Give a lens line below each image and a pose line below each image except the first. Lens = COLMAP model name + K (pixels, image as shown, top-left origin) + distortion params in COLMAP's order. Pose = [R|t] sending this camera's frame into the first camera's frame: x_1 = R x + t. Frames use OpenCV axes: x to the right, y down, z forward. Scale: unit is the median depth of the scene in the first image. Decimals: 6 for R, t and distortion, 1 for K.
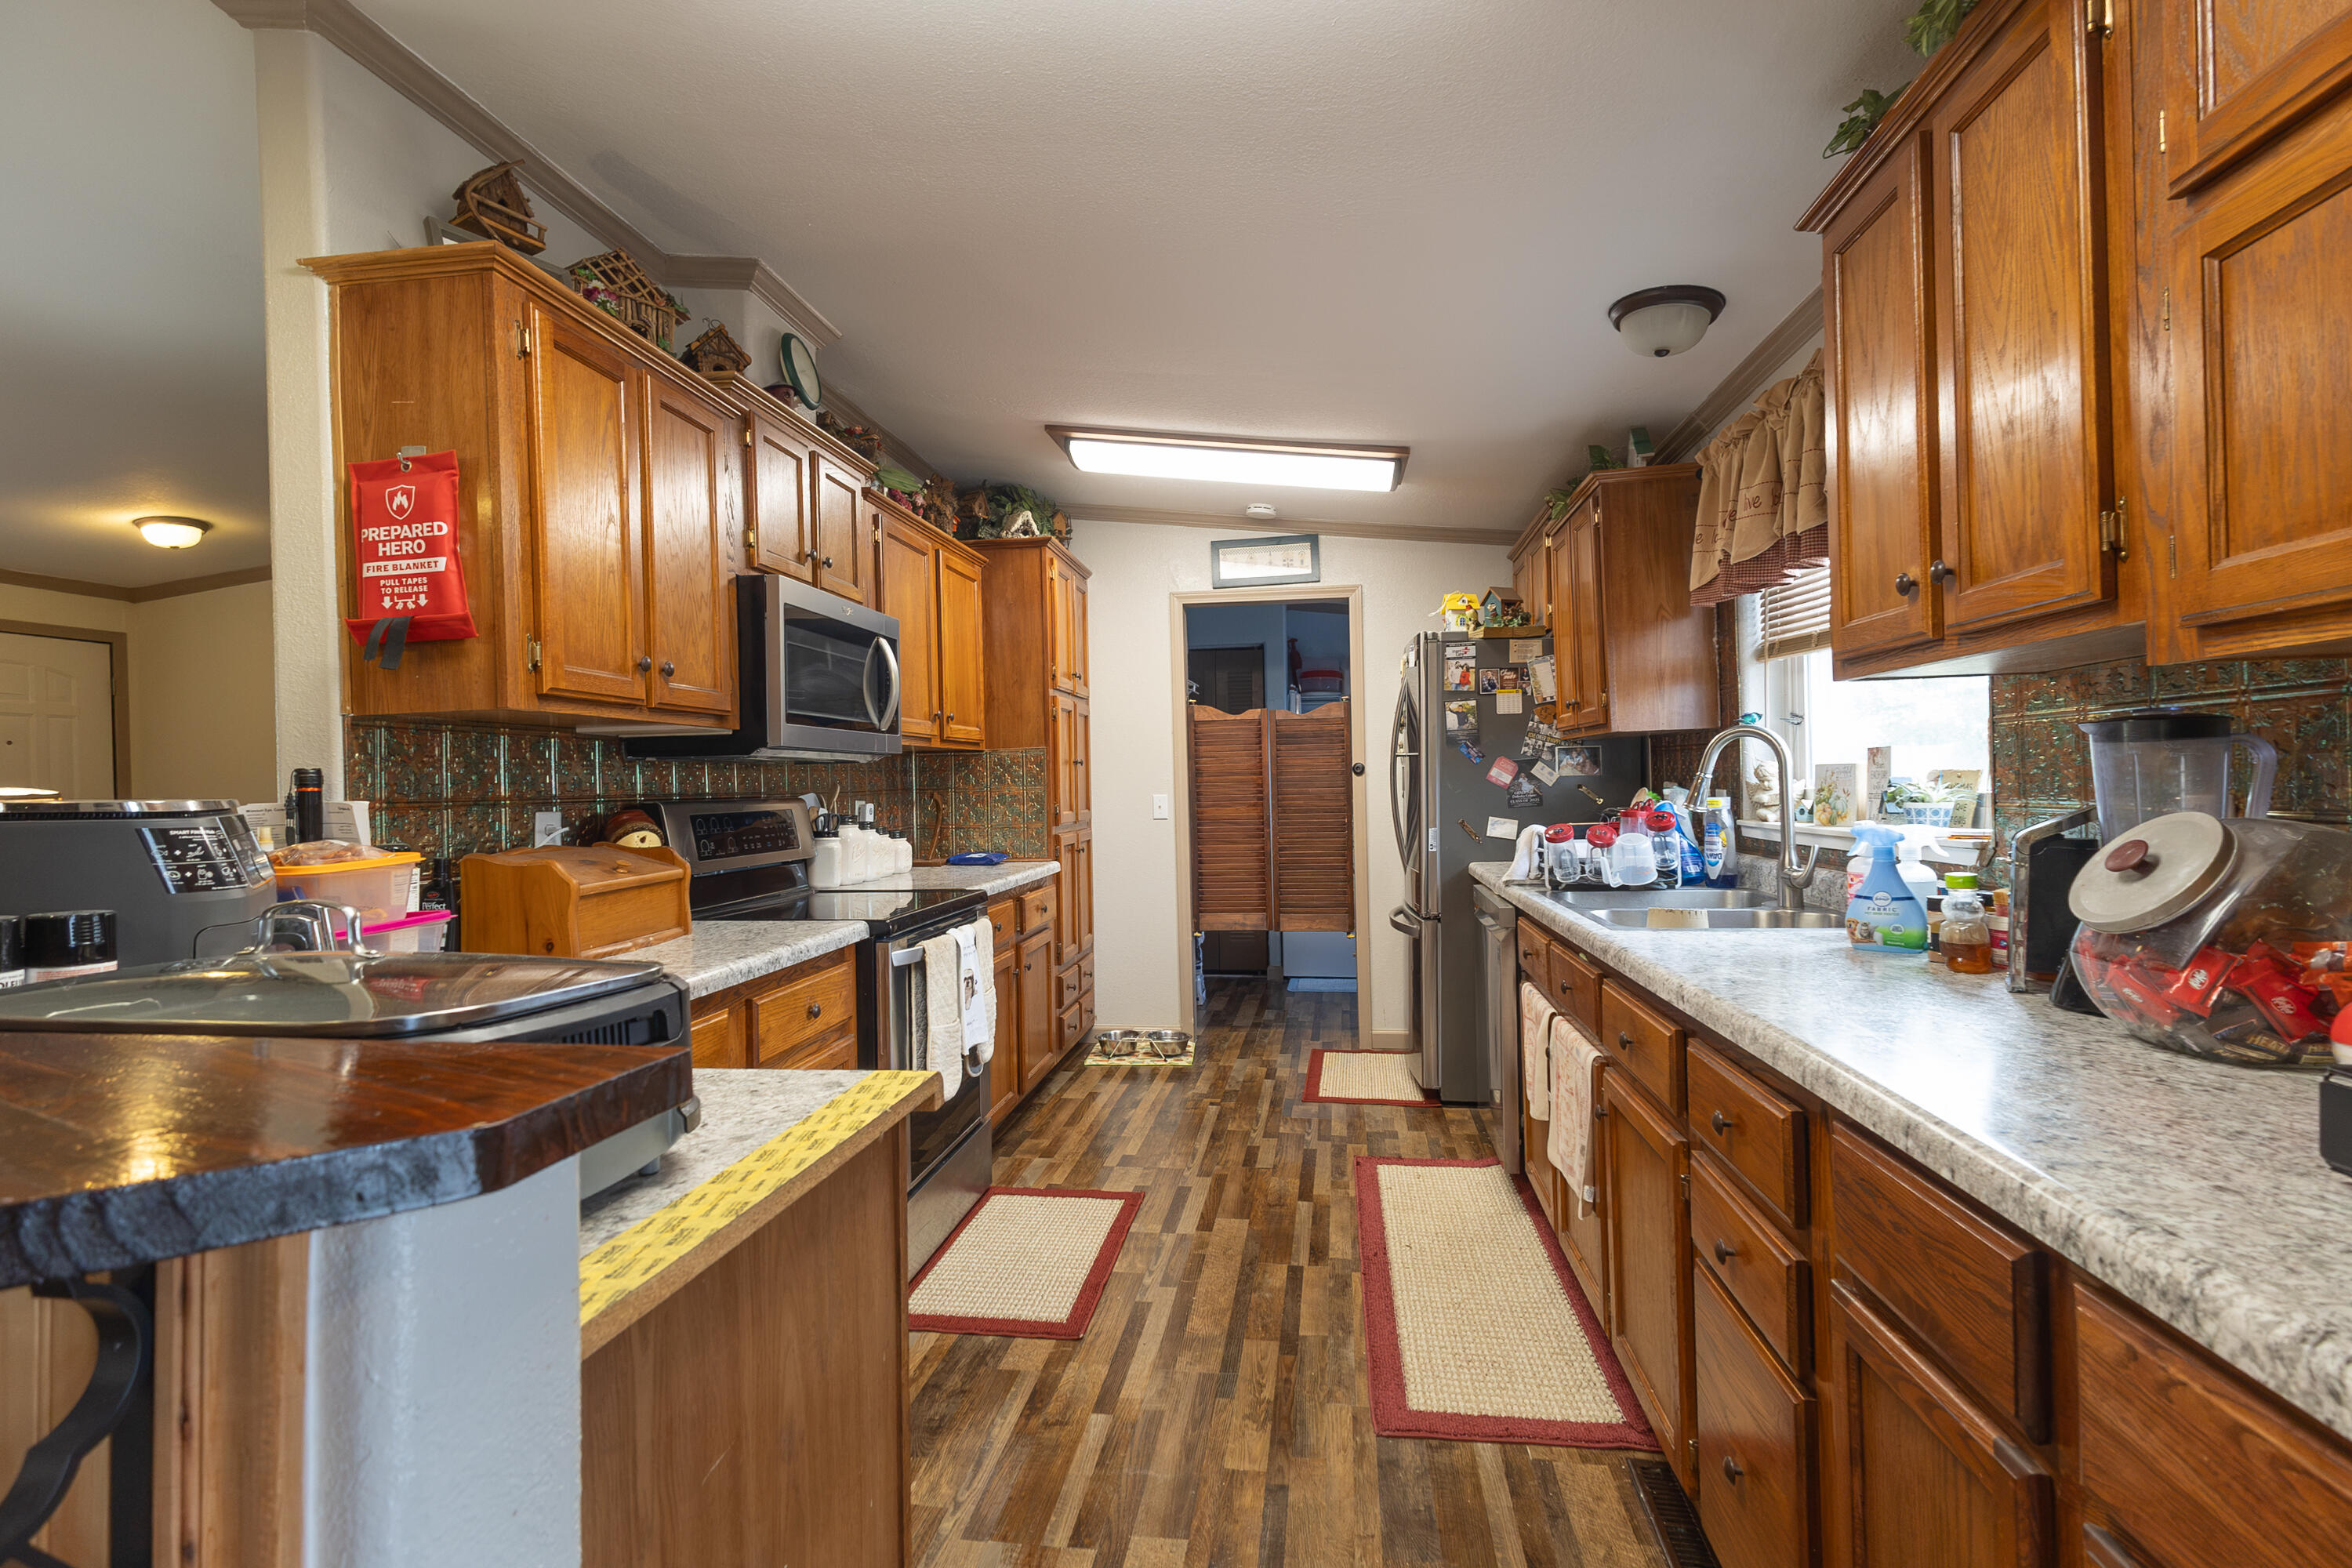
lens RADIAL K [[1081.9, 0, 1173.7], [0, 1081.9, 783.6], [0, 0, 1]] dist [0.018445, 0.000066]
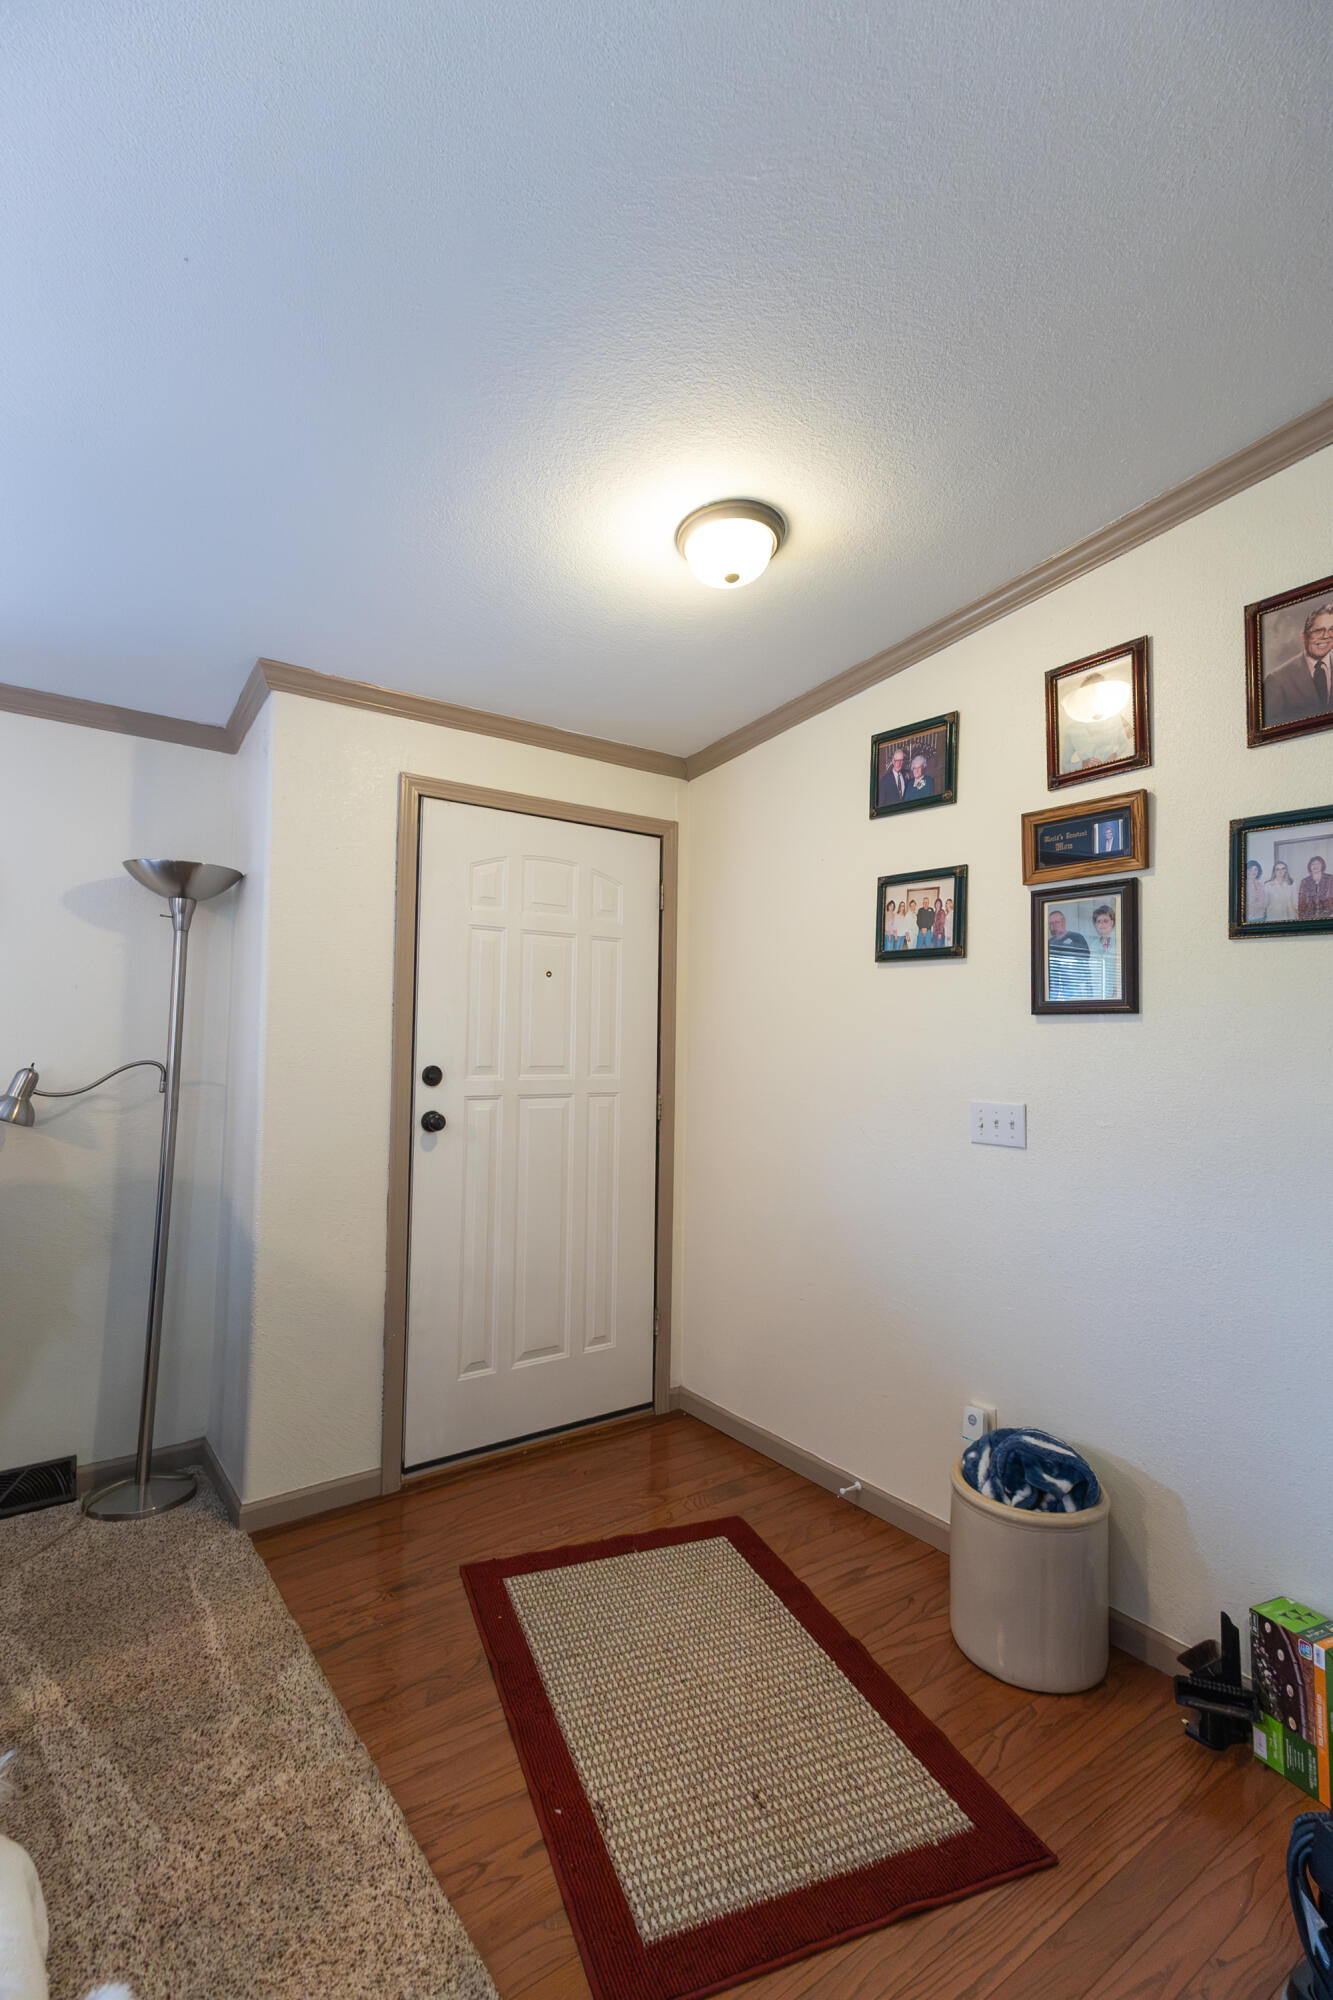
lens RADIAL K [[920.0, 0, 666.8], [0, 920.0, 992.3], [0, 0, 1]] dist [0.018445, 0.000066]
pose [[0.693316, -0.000136, -0.720634, -0.612937], [-0.036996, 0.998675, -0.035782, -0.007879], [0.719684, 0.051469, 0.692392, 0.682765]]
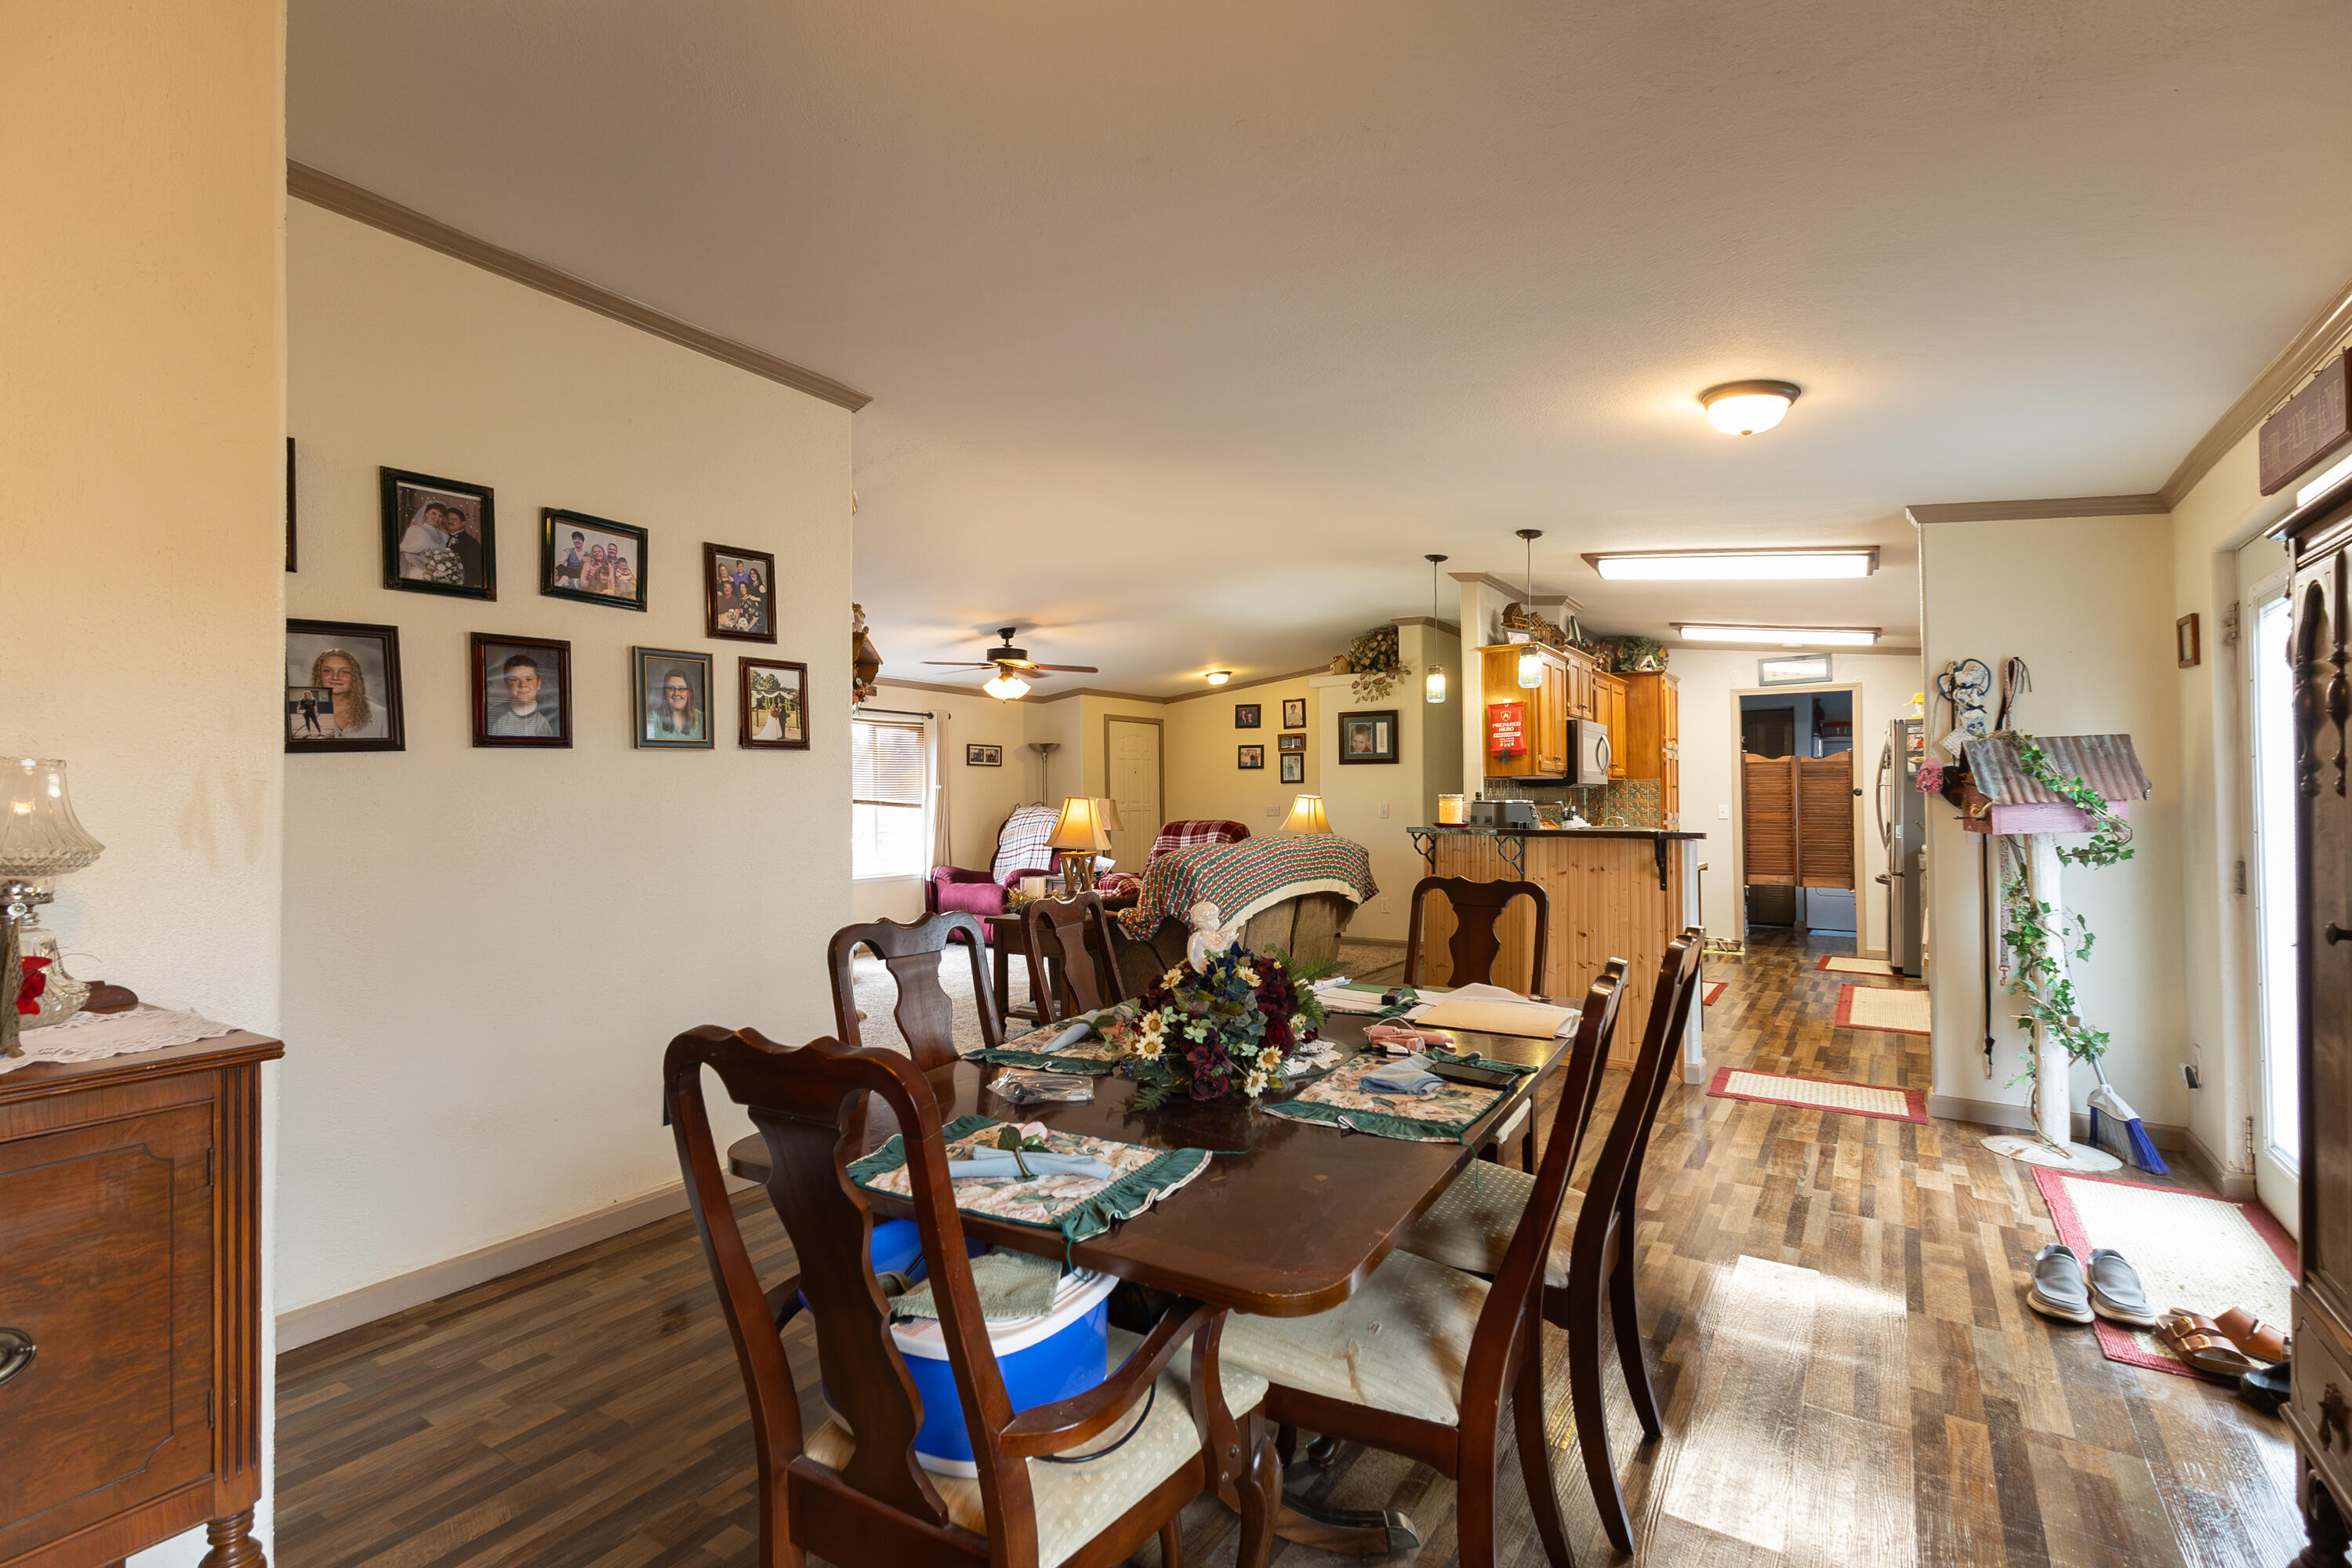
lens RADIAL K [[1081.9, 0, 1168.7], [0, 1081.9, 783.9], [0, 0, 1]] dist [0.018445, 0.000066]
pose [[0.905319, 0.009373, -0.424630, -0.079363], [-0.012867, 0.999903, -0.005361, -0.003195], [0.424538, 0.010317, 0.905351, -0.983442]]
